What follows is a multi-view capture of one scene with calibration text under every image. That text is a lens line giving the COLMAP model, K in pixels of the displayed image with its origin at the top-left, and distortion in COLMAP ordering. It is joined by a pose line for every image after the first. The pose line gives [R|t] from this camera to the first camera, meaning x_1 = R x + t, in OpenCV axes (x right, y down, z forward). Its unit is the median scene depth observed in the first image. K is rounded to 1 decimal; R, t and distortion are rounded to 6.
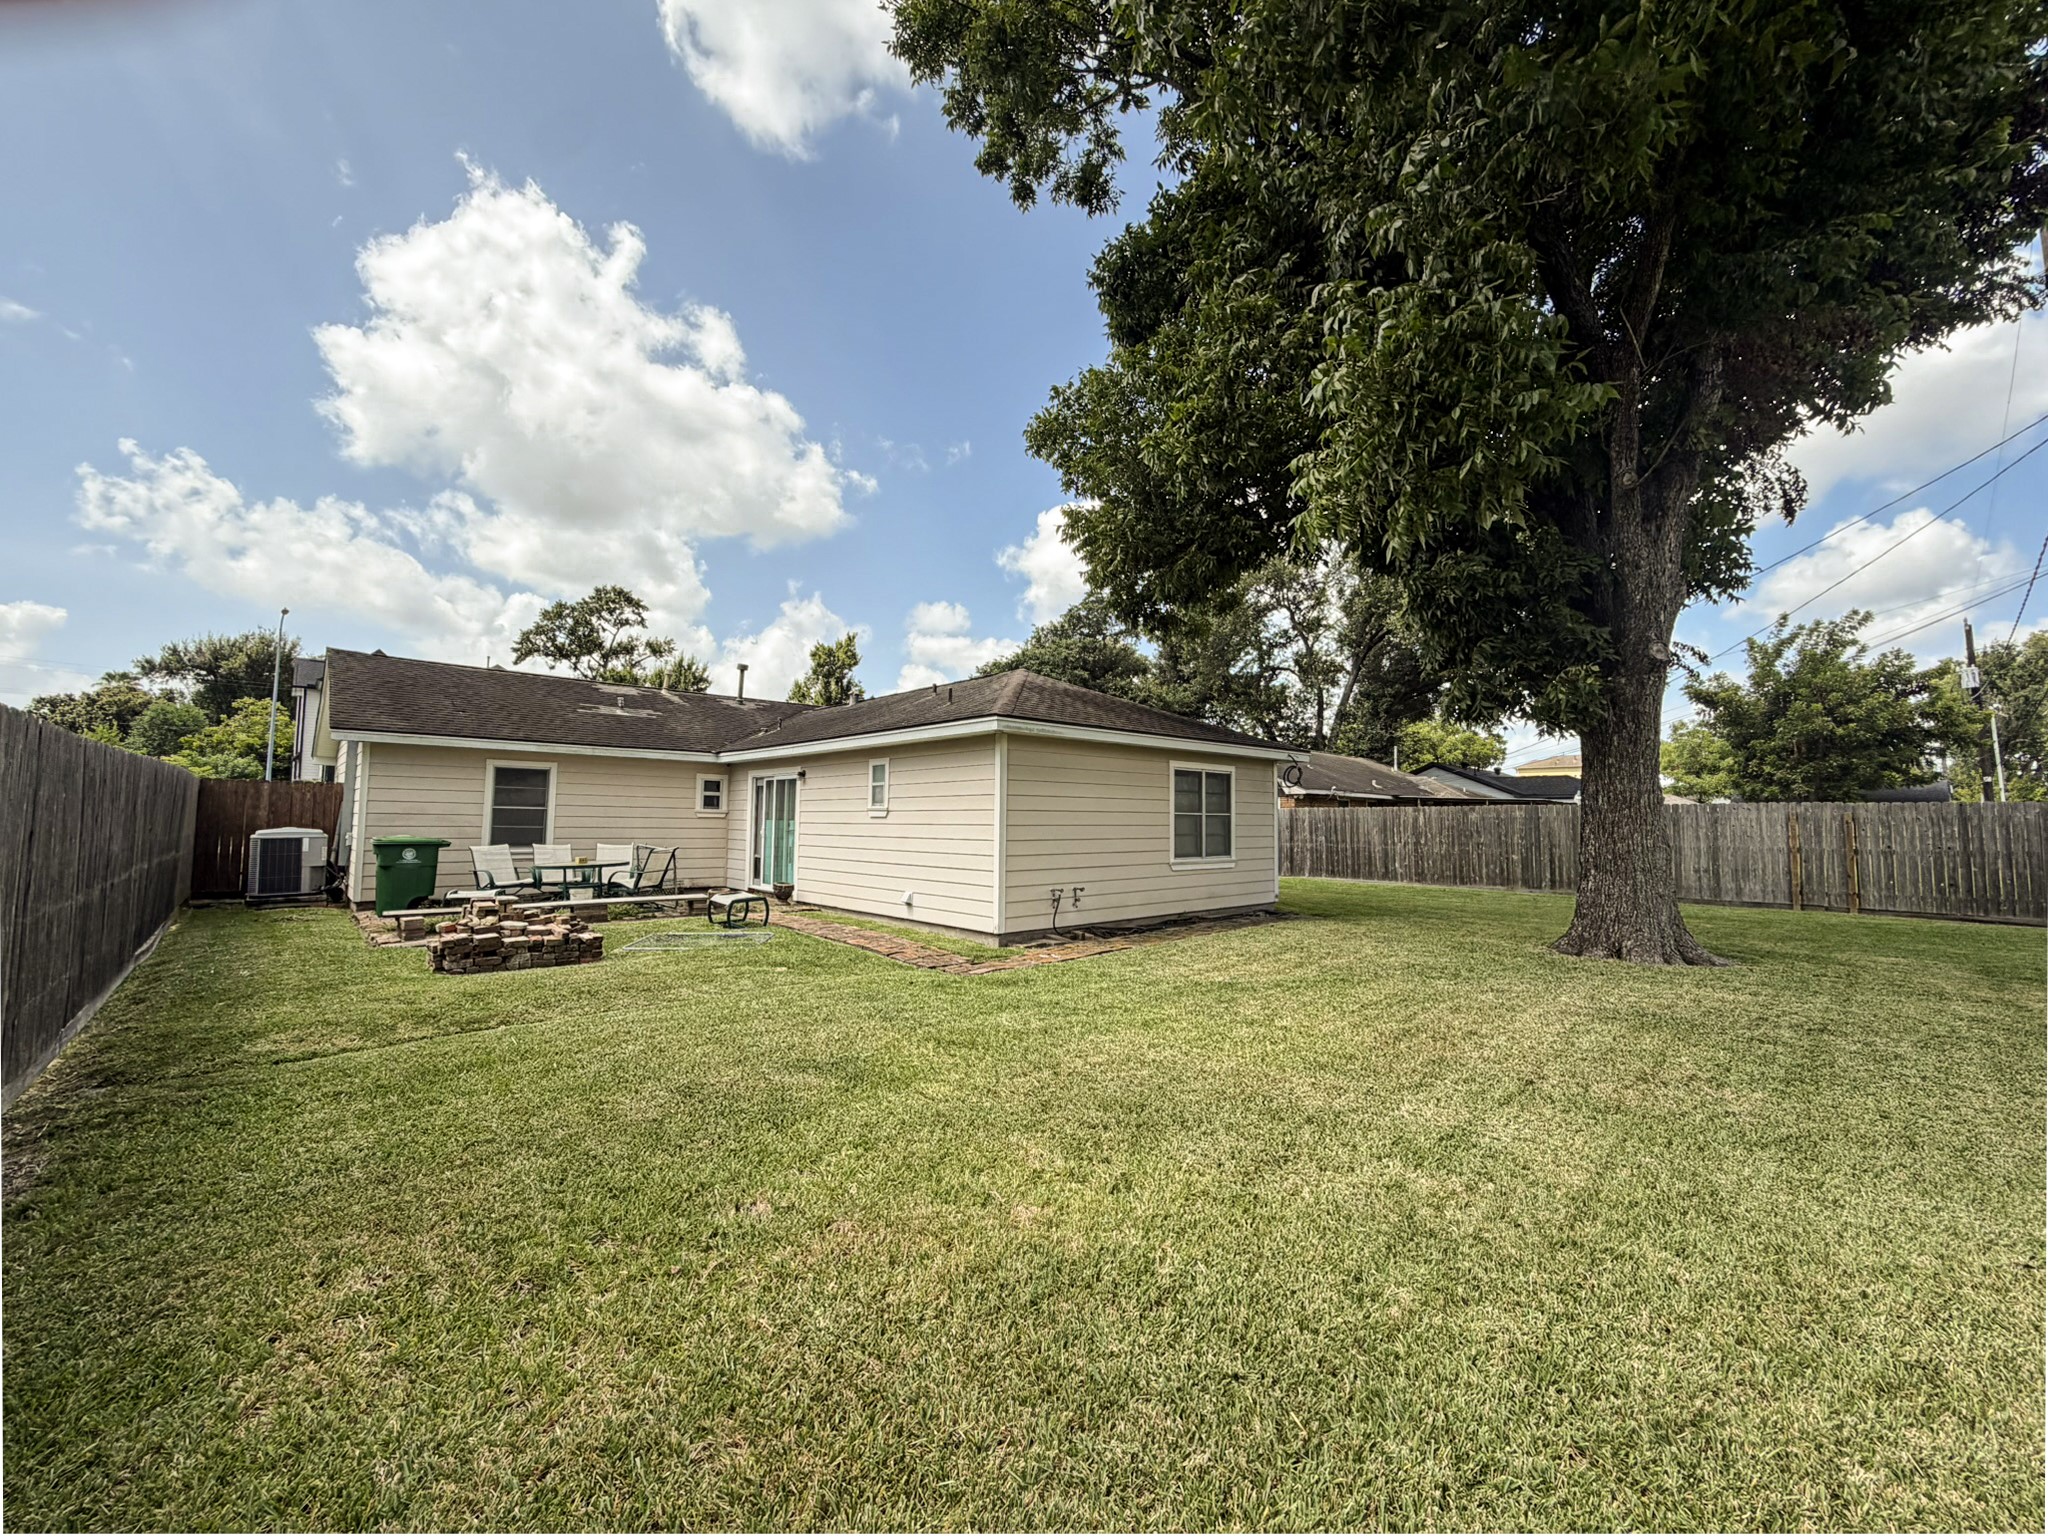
lens RADIAL K [[815.3, 0, 1018.0], [0, 815.3, 773.7], [0, 0, 1]] dist [-0.000420, 0.000120]
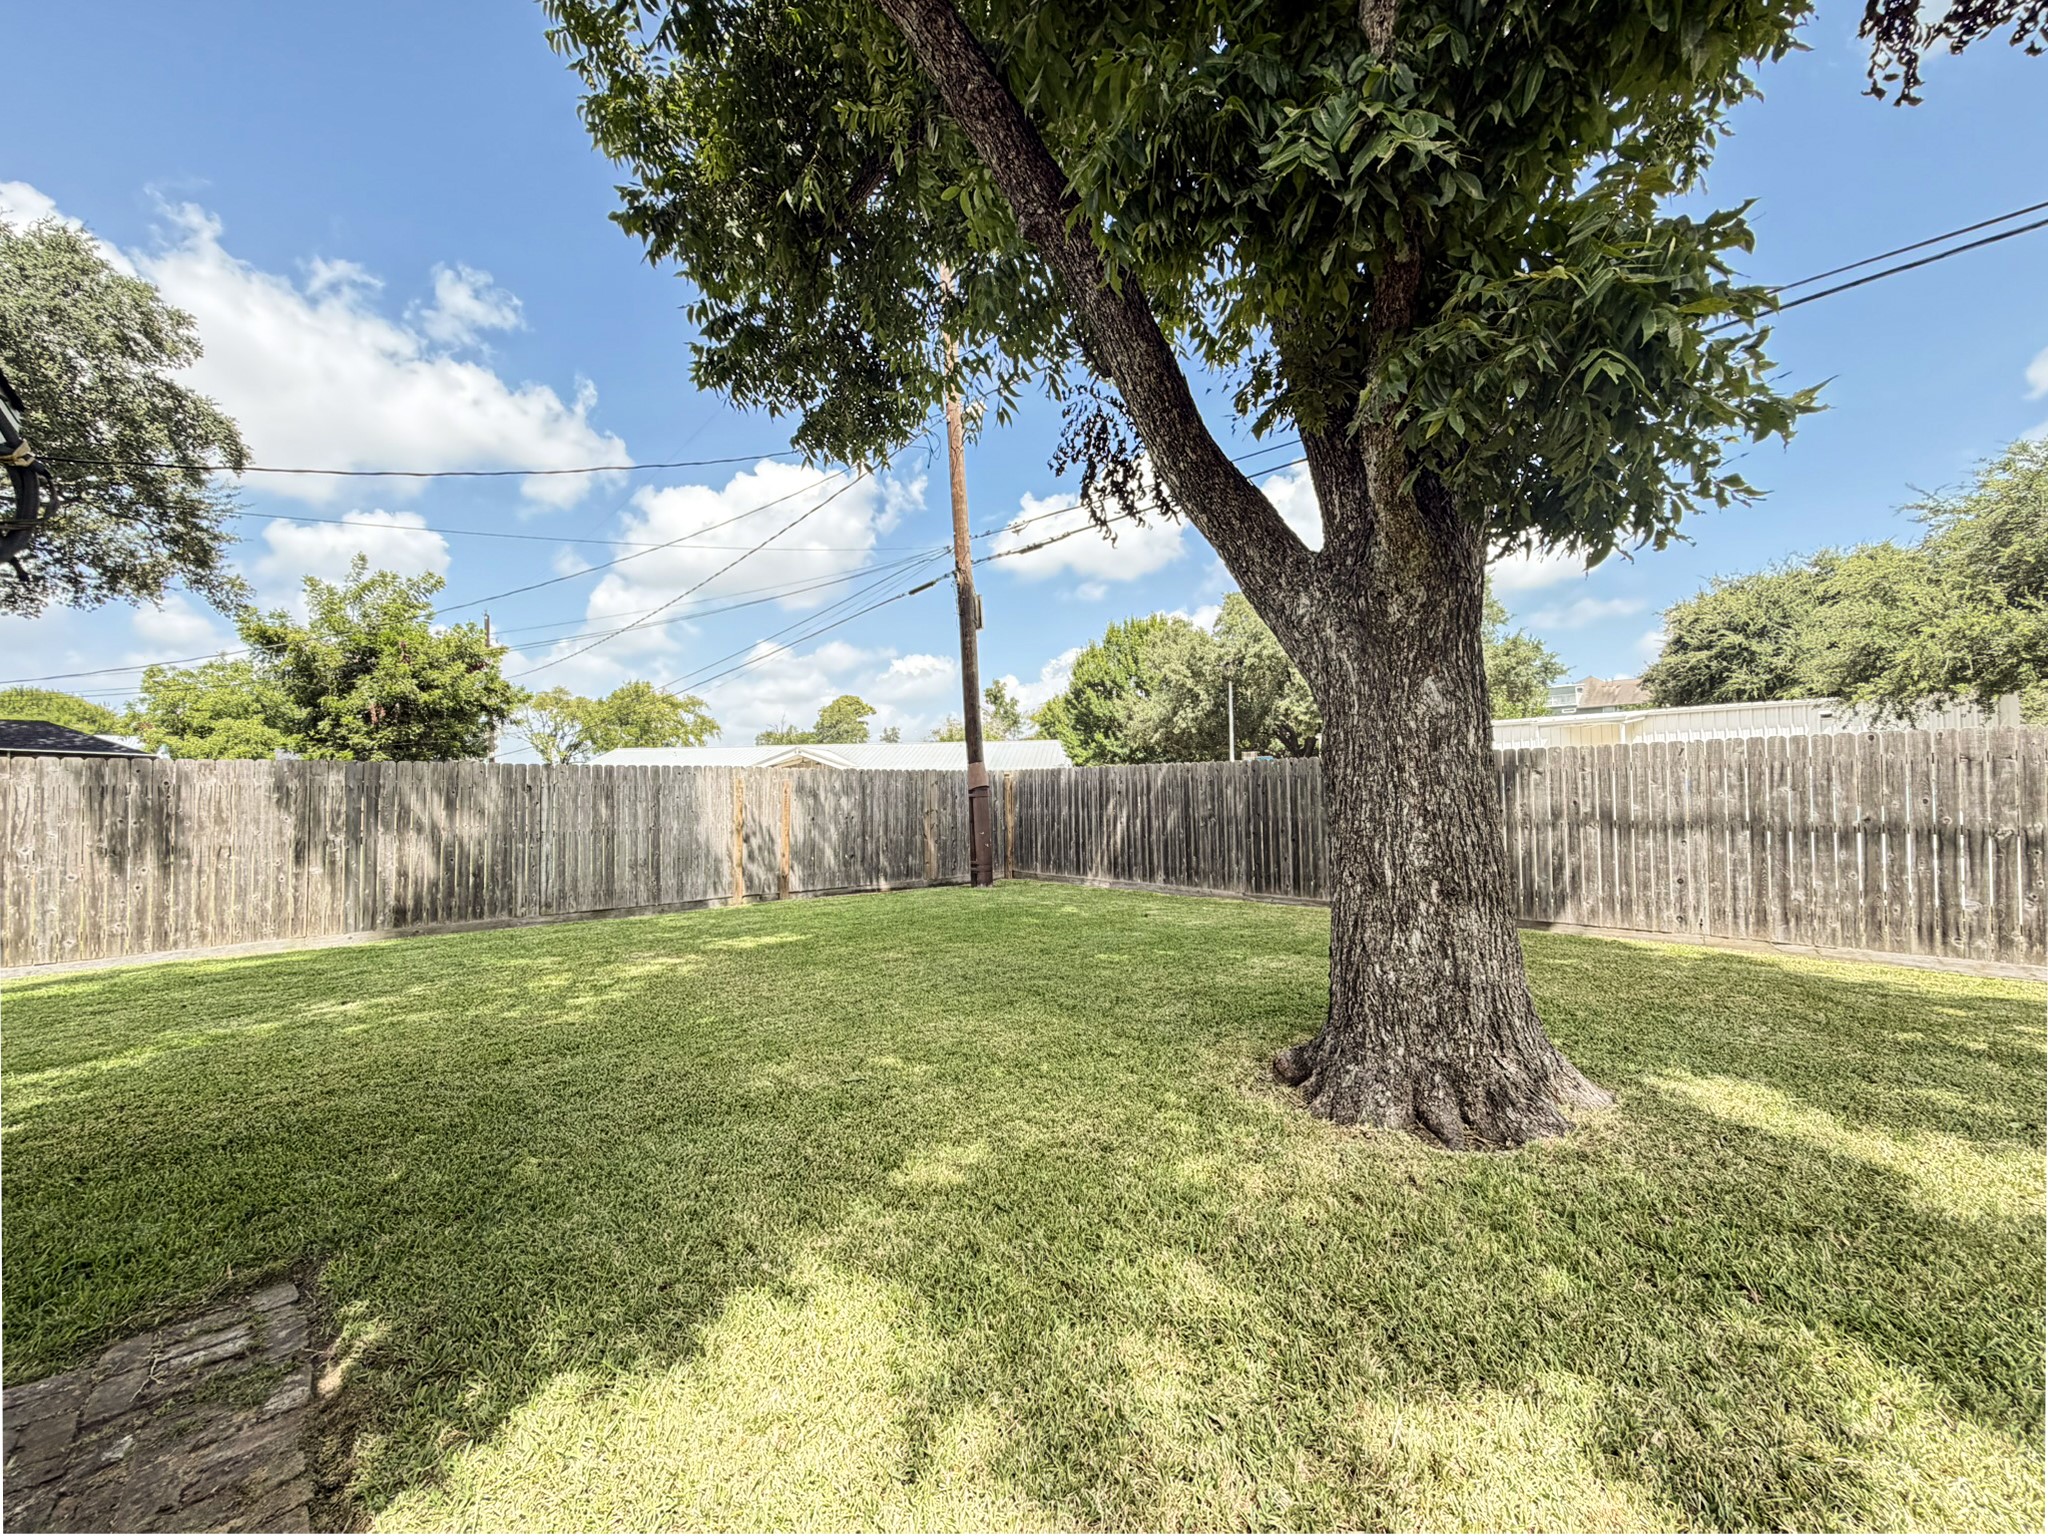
lens RADIAL K [[815.0, 0, 1020.2], [0, 815.0, 774.5], [0, 0, 1]] dist [-0.002853, 0.000410]
pose [[-0.002730, 0.014620, 0.999889, 0.205808], [-0.048746, 0.998702, -0.014735, 0.050327], [-0.998807, -0.048781, -0.002014, 0.907573]]
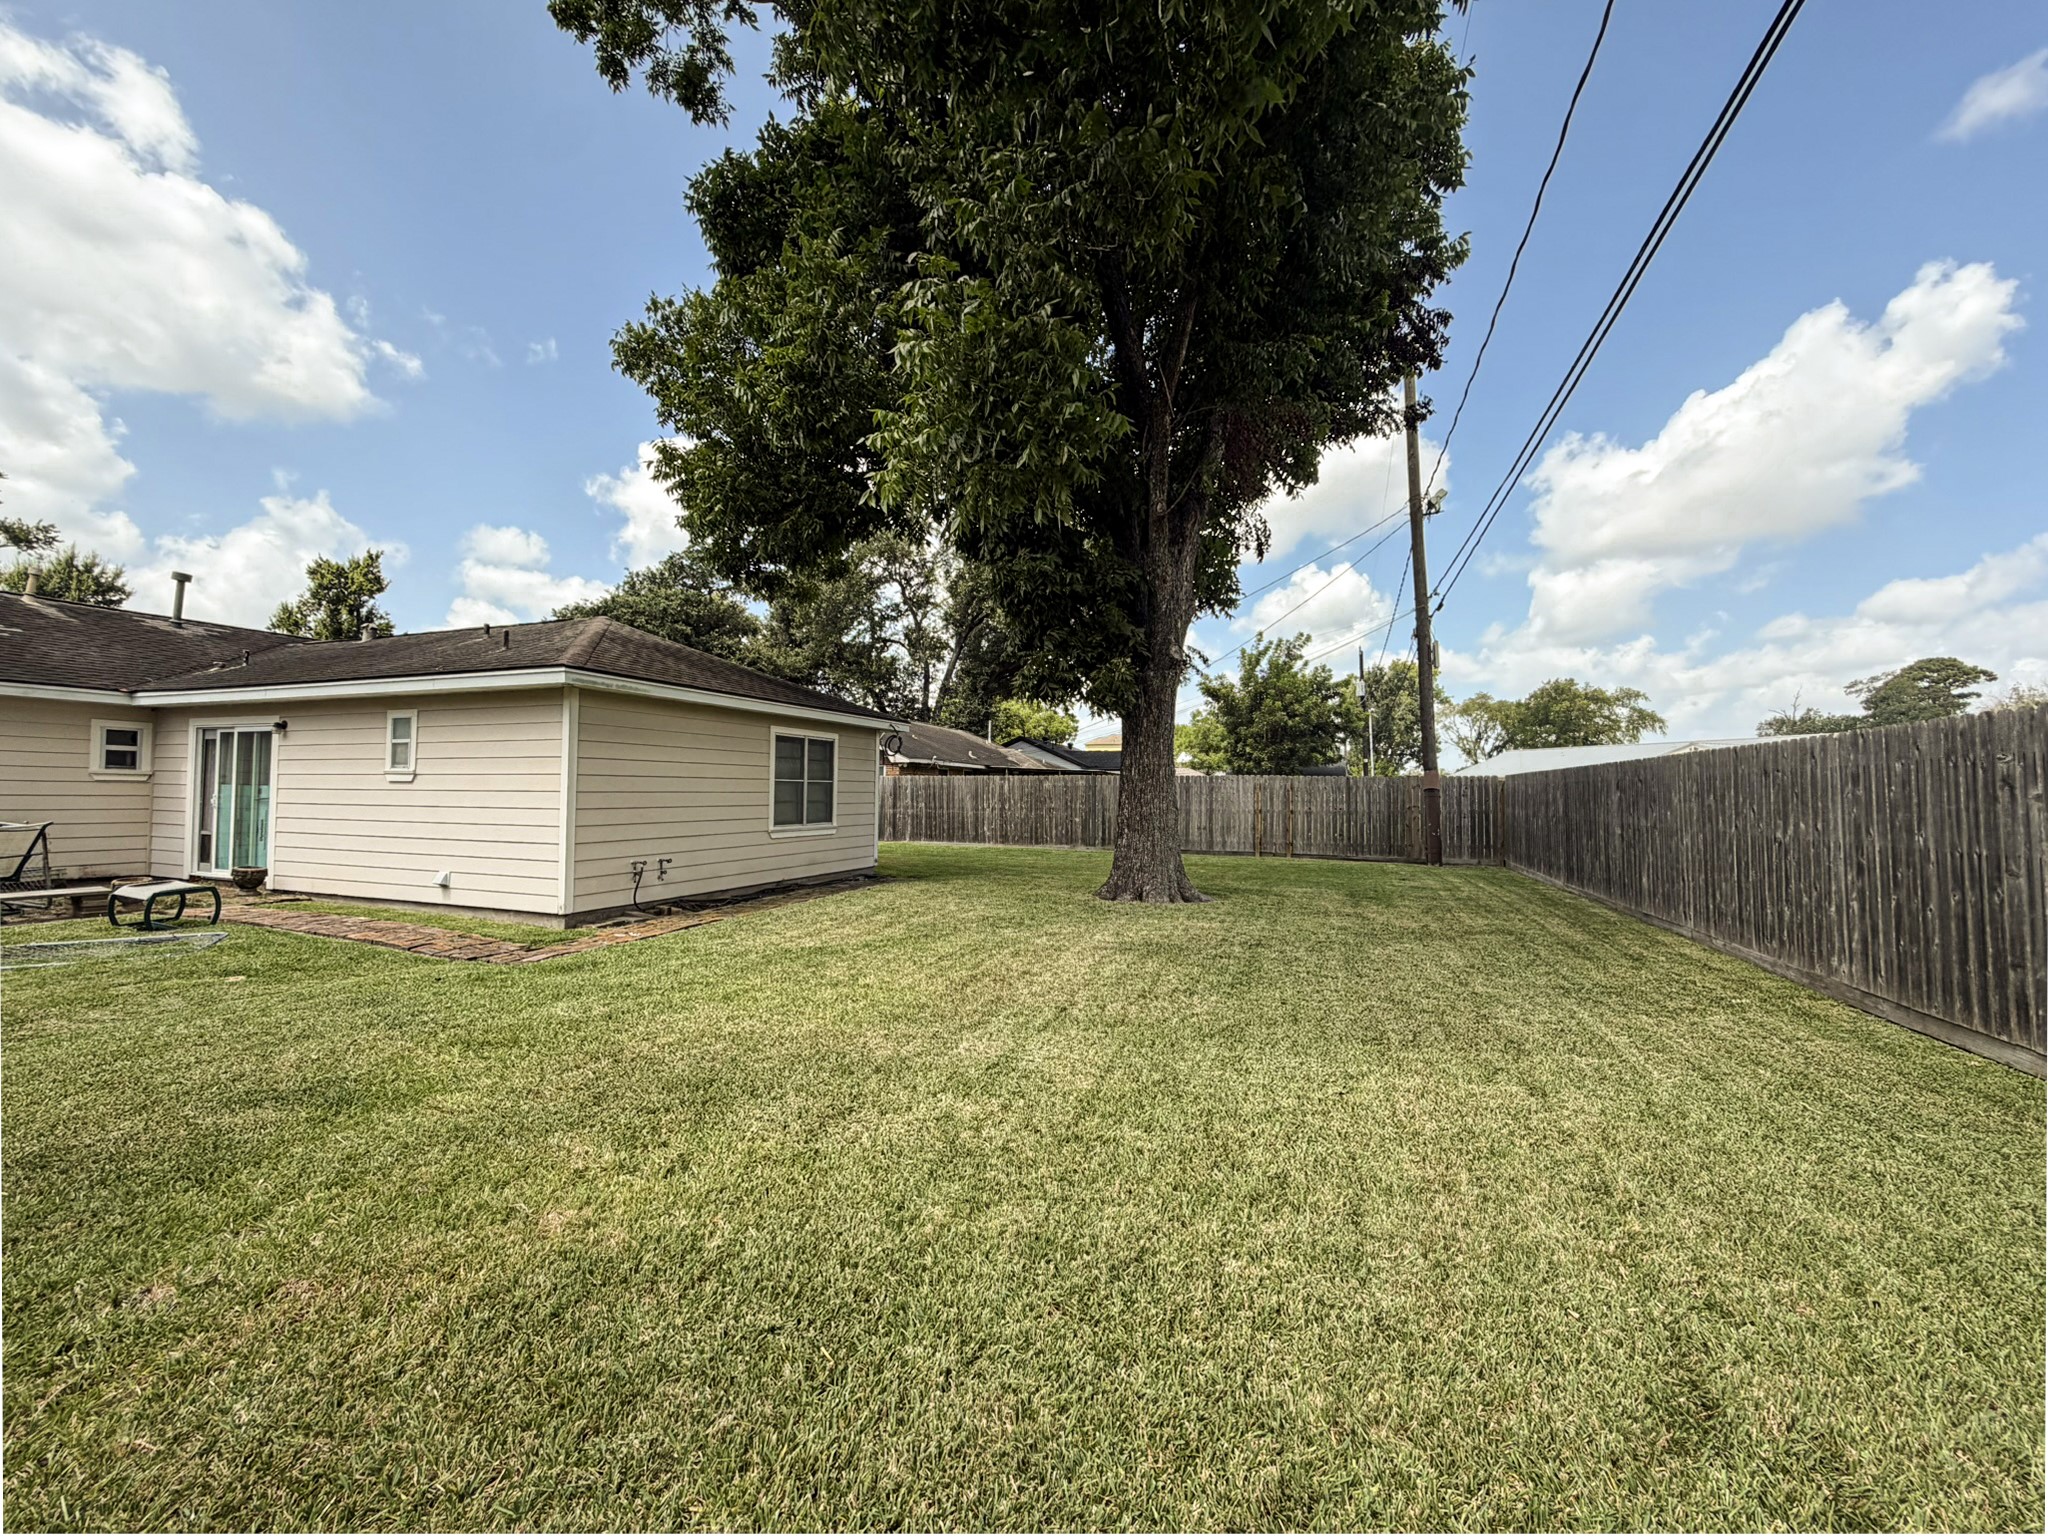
lens RADIAL K [[815.0, 0, 1020.2], [0, 815.0, 774.5], [0, 0, 1]] dist [-0.002853, 0.000410]
pose [[0.892070, 0.010638, 0.451772, 0.013246], [-0.029217, 0.998989, 0.034169, 0.000255], [-0.450952, -0.043680, 0.891479, -0.003152]]
